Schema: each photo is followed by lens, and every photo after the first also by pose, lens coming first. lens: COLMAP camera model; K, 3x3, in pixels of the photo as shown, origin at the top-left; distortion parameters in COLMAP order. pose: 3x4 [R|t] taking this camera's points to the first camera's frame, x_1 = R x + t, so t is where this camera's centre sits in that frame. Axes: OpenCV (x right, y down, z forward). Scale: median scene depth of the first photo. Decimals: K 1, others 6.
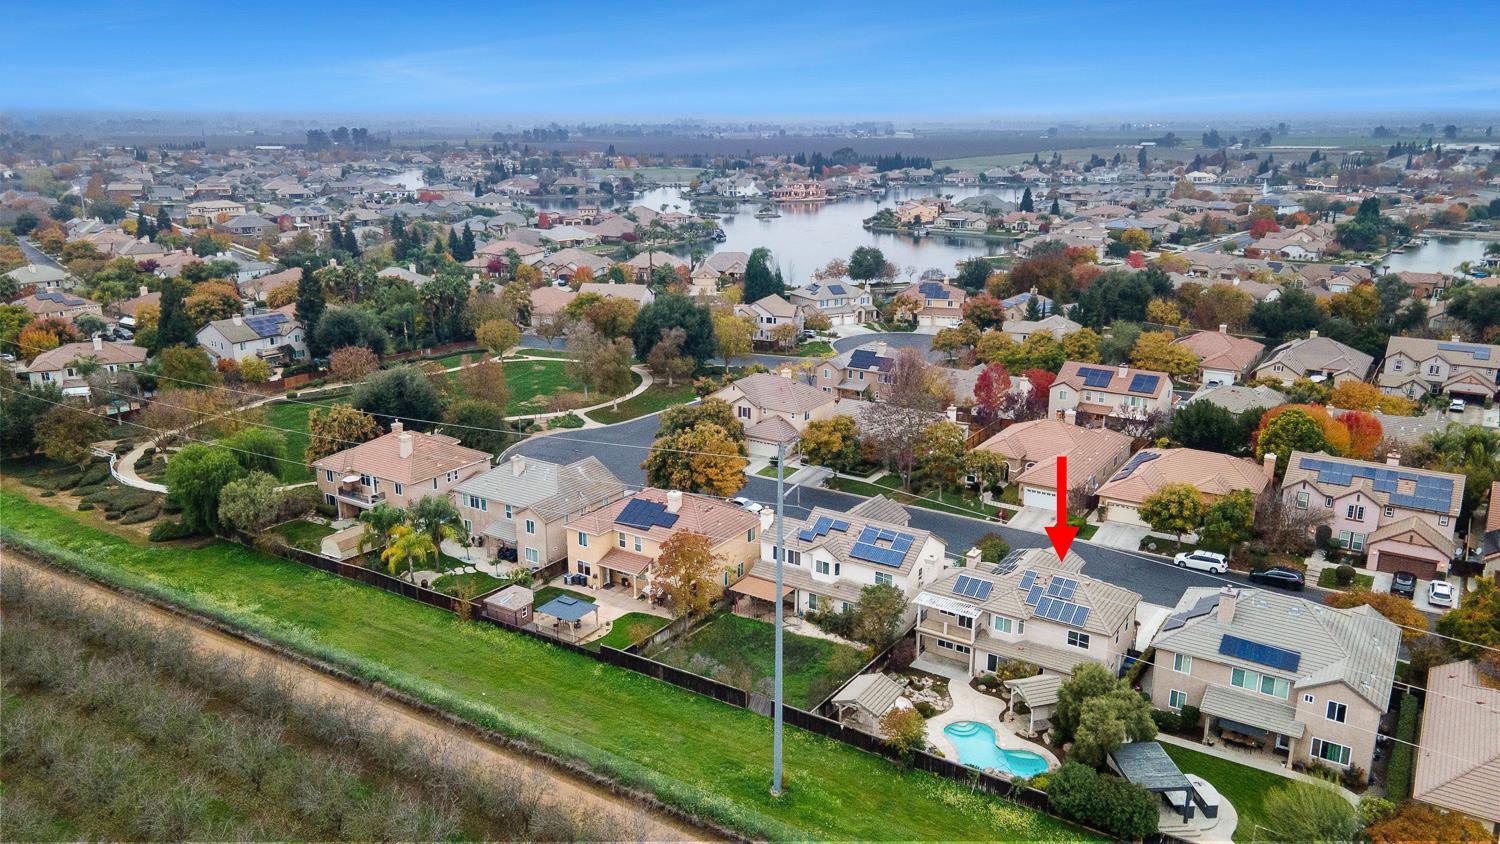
lens RADIAL K [[1122.3, 0, 750.0], [0, 1122.3, 422.0], [0, 0, 1]] dist [0.040201, 0.003408]
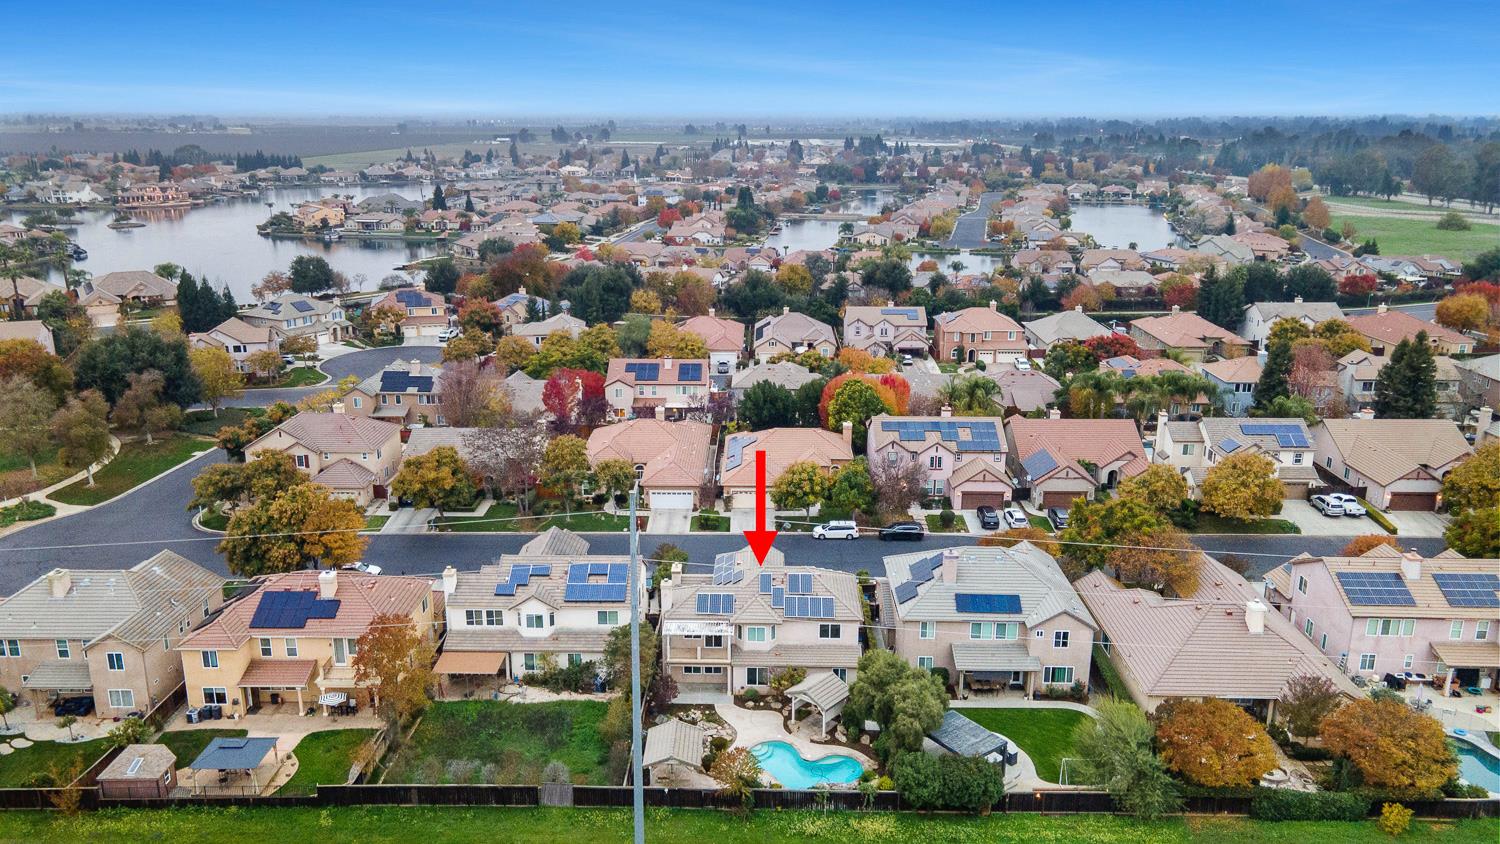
lens RADIAL K [[1122.3, 0, 750.0], [0, 1122.3, 422.0], [0, 0, 1]] dist [0.040201, 0.003408]
pose [[0.840842, -0.141502, 0.522457, -0.160639], [0.139765, 0.989251, 0.042992, -0.027136], [-0.522925, 0.036872, 0.851581, 0.105424]]
